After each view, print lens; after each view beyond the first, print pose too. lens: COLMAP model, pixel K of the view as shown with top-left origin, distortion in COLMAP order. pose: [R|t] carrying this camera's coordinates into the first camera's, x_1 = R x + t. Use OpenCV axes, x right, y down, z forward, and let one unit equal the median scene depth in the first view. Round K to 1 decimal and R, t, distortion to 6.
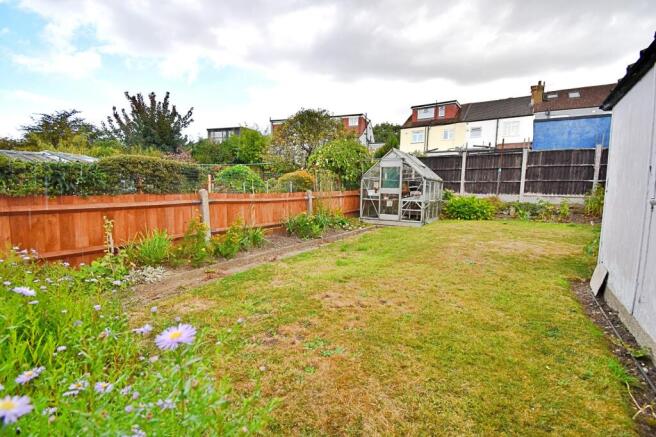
lens RADIAL K [[292.2, 0, 328.0], [0, 292.2, 218.5], [0, 0, 1]] dist [-0.000513, -0.017106]
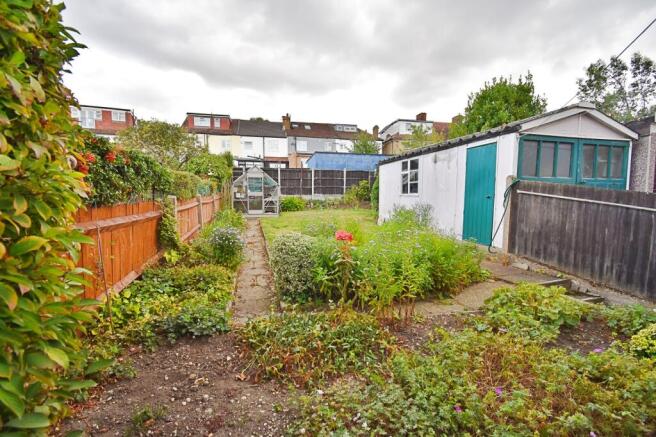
lens RADIAL K [[292.2, 0, 328.0], [0, 292.2, 218.5], [0, 0, 1]] dist [-0.000513, -0.017106]
pose [[0.678709, -0.072776, 0.730793, -0.476945], [0.076707, 0.996660, 0.028012, 0.011832], [-0.730391, 0.037045, 0.682024, -0.196475]]
